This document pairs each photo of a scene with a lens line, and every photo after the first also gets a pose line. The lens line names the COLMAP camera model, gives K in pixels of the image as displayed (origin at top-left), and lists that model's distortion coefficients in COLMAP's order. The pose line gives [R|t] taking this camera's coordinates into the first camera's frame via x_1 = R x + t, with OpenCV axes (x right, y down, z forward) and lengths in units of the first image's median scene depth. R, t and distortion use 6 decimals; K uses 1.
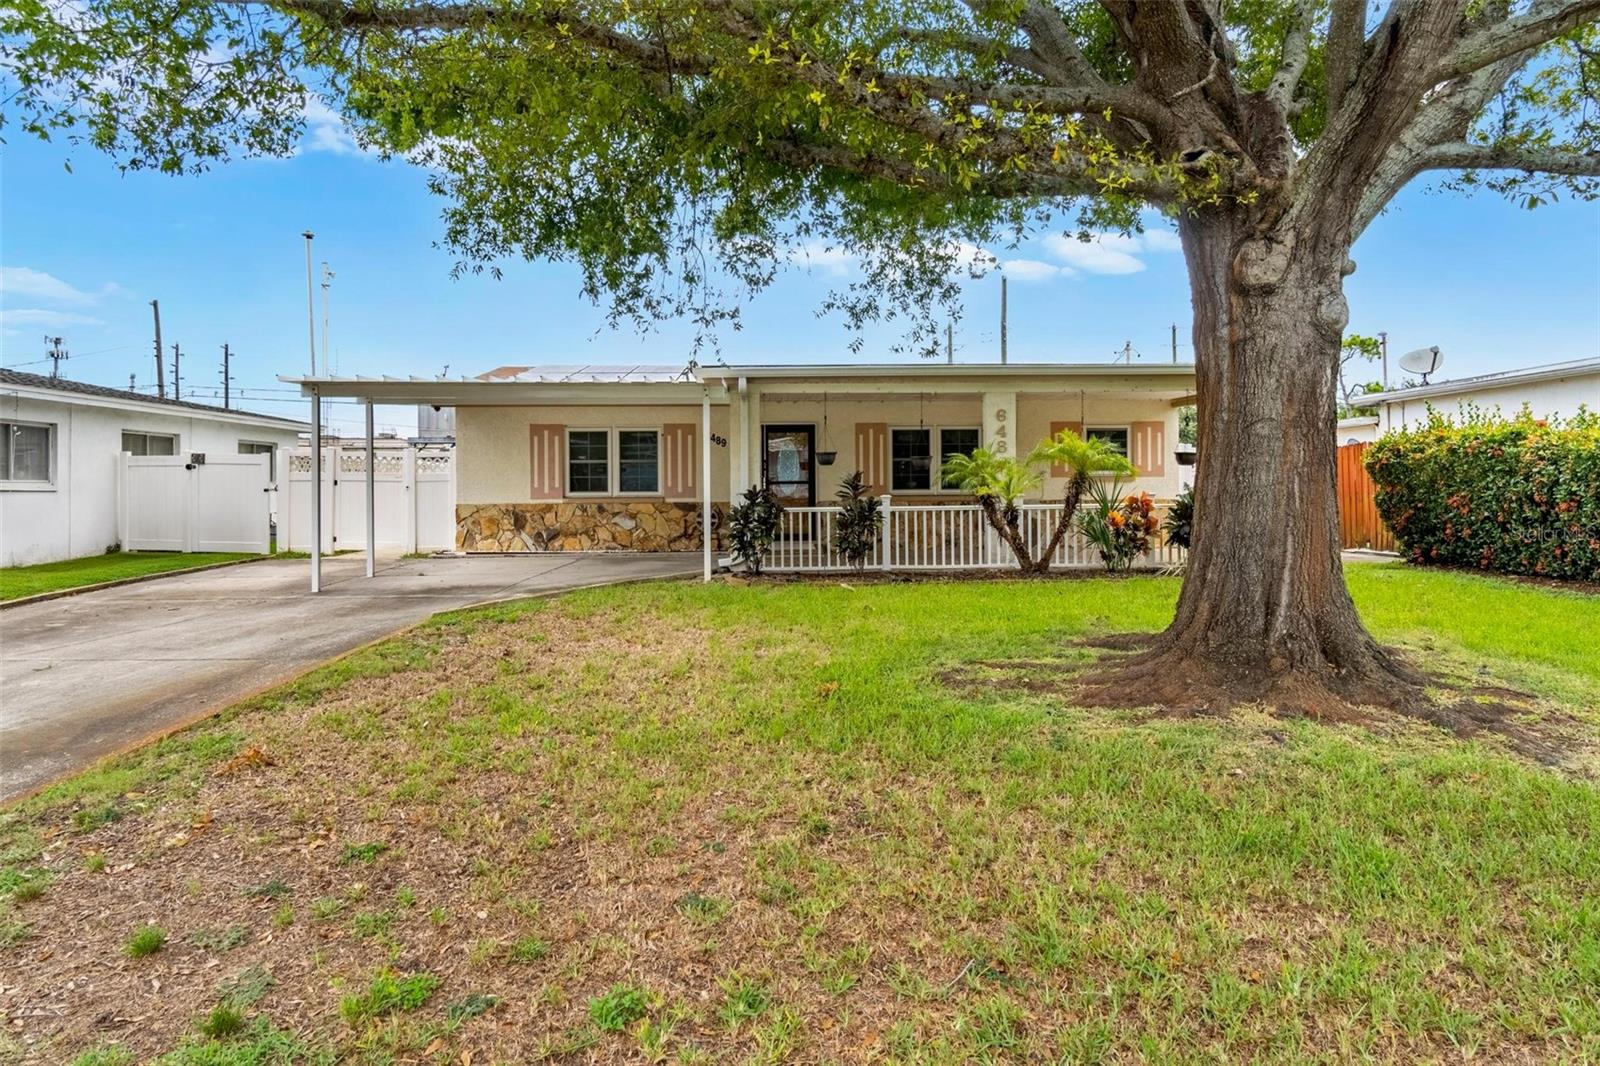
lens RADIAL K [[886.2, 0, 780.1], [0, 886.2, 484.6], [0, 0, 1]] dist [0.004424, 0.001011]
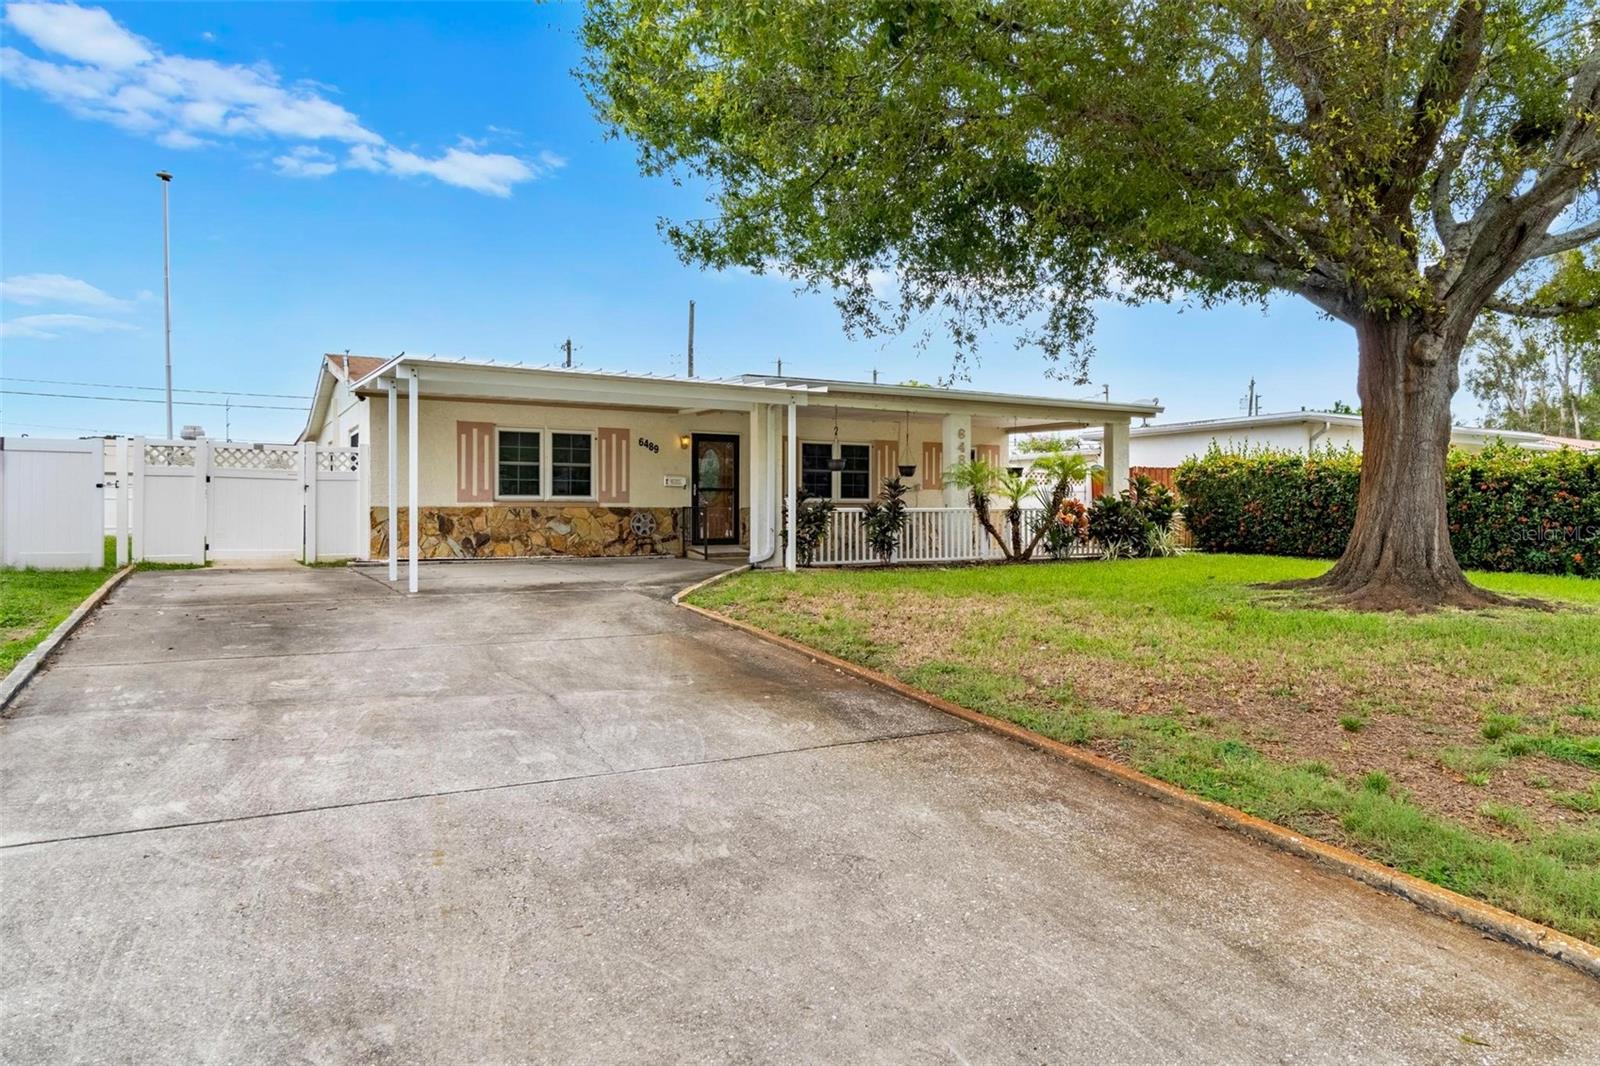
lens RADIAL K [[907.8, 0, 803.3], [0, 907.8, 526.9], [0, 0, 1]] dist [-0.013177, -0.001085]
pose [[0.900855, 0.000926, 0.434120, -0.367028], [-0.010405, 0.999757, 0.019459, 0.020340], [-0.433996, -0.022047, 0.900645, -0.009165]]
